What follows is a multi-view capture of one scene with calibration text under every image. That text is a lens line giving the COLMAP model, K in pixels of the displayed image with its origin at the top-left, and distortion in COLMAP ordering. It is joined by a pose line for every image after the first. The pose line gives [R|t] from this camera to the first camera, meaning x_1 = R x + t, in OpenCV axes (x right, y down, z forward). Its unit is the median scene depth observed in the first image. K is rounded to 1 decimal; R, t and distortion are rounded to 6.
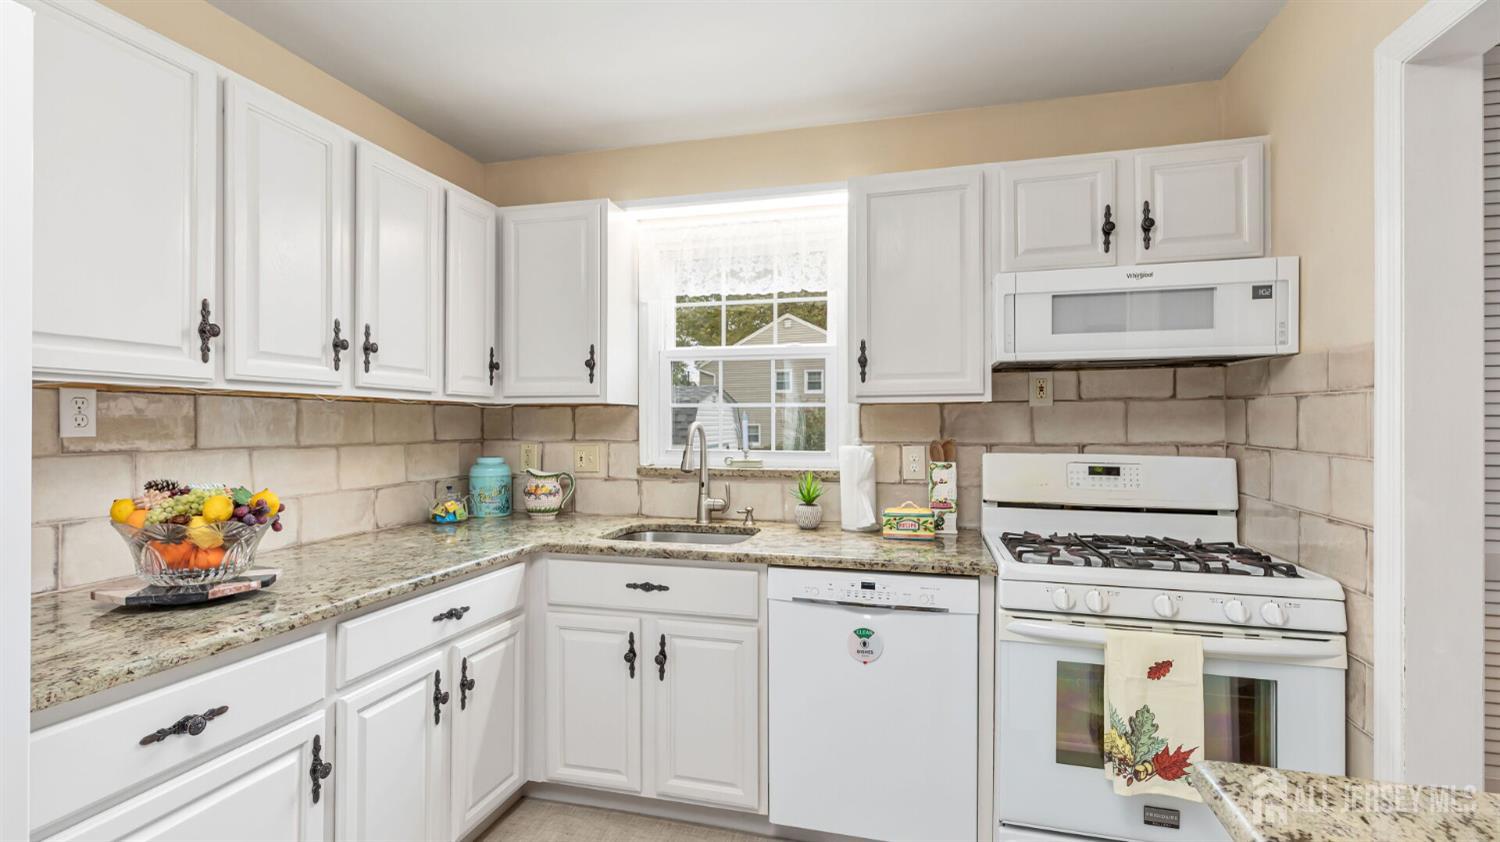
lens RADIAL K [[687.4, 0, 750.2], [0, 687.4, 419.9], [0, 0, 1]] dist [0.013056, 0.000521]
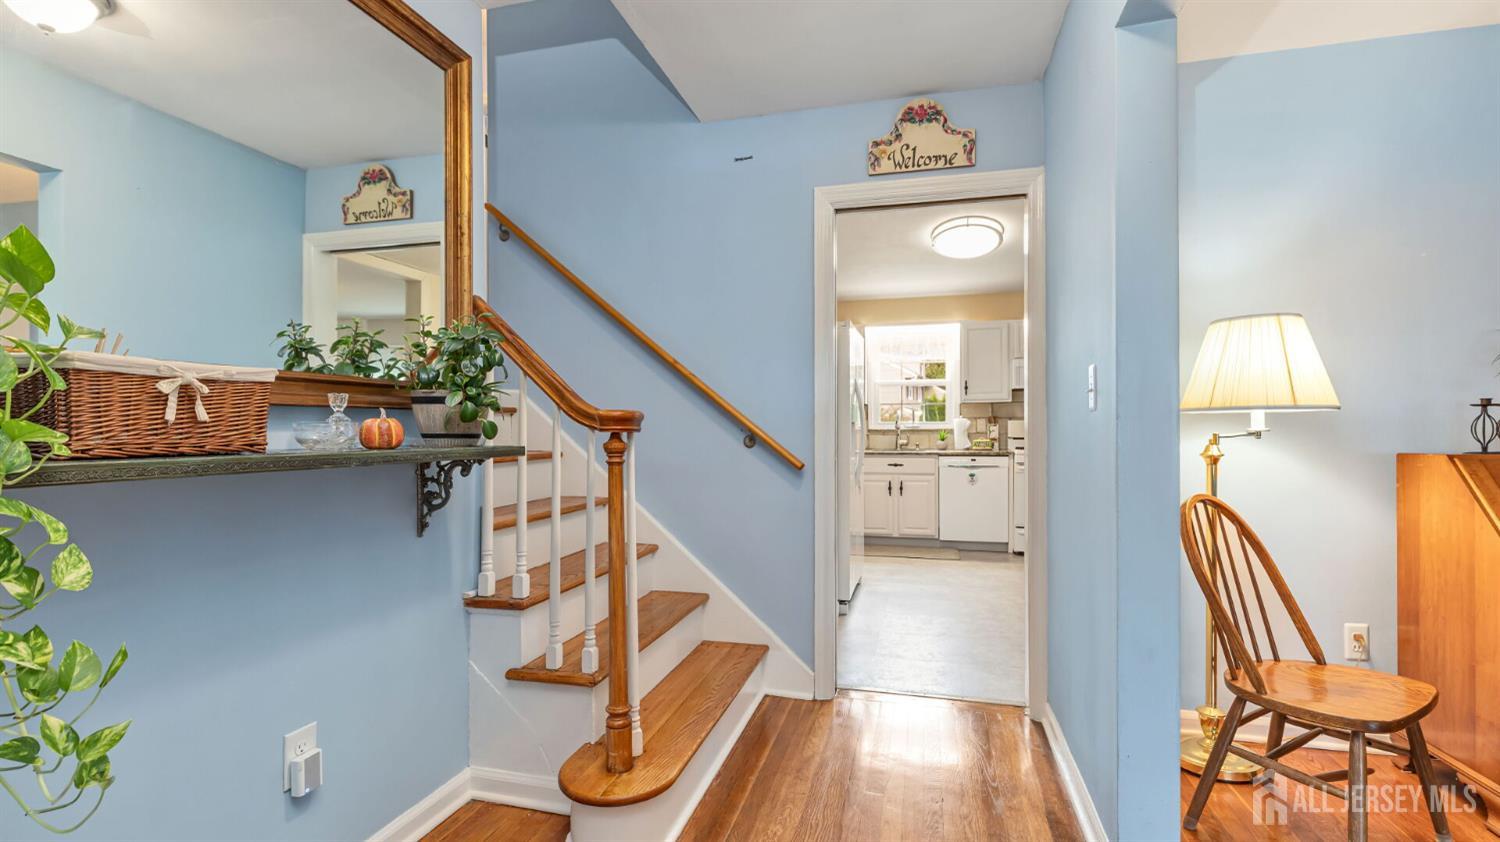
lens RADIAL K [[687.4, 0, 752.3], [0, 687.4, 430.5], [0, 0, 1]] dist [0.013056, 0.000521]
pose [[0.999978, -0.006696, -0.000308, -0.697293], [0.006698, 0.999953, 0.007016, 0.062761], [0.000261, -0.007018, 0.999975, -1.789732]]
